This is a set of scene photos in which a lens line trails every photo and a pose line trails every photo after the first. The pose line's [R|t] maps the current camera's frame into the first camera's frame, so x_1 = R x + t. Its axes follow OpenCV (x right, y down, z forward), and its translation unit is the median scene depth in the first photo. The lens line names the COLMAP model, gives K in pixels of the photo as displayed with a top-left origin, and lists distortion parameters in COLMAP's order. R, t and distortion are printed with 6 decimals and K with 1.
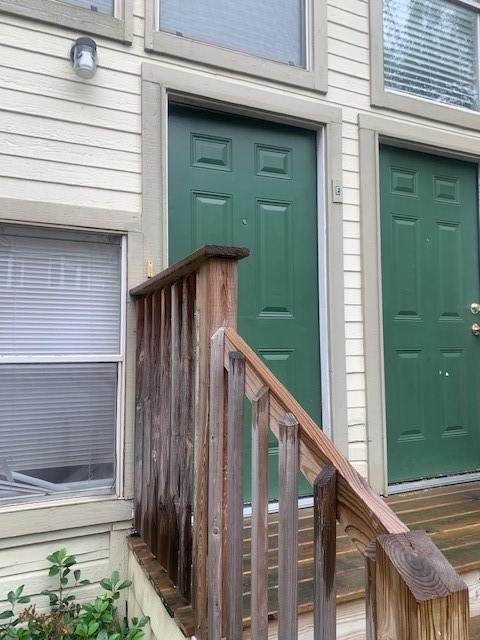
lens RADIAL K [[494.6, 0, 240.0], [0, 494.6, 320.0], [0, 0, 1]] dist [0.005711, 0.001297]
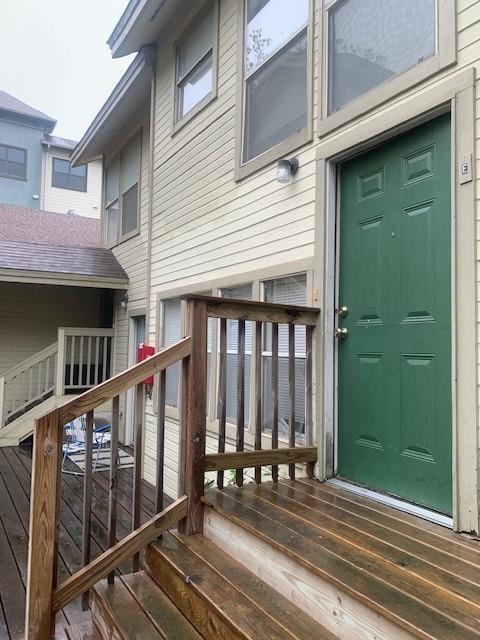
lens RADIAL K [[494.6, 0, 240.0], [0, 494.6, 320.0], [0, 0, 1]] dist [0.005711, 0.001297]
pose [[0.117215, -0.046135, -0.992034, 1.163493], [0.045796, 0.998109, -0.041007, 0.017869], [0.992050, -0.040625, 0.119106, 0.593509]]
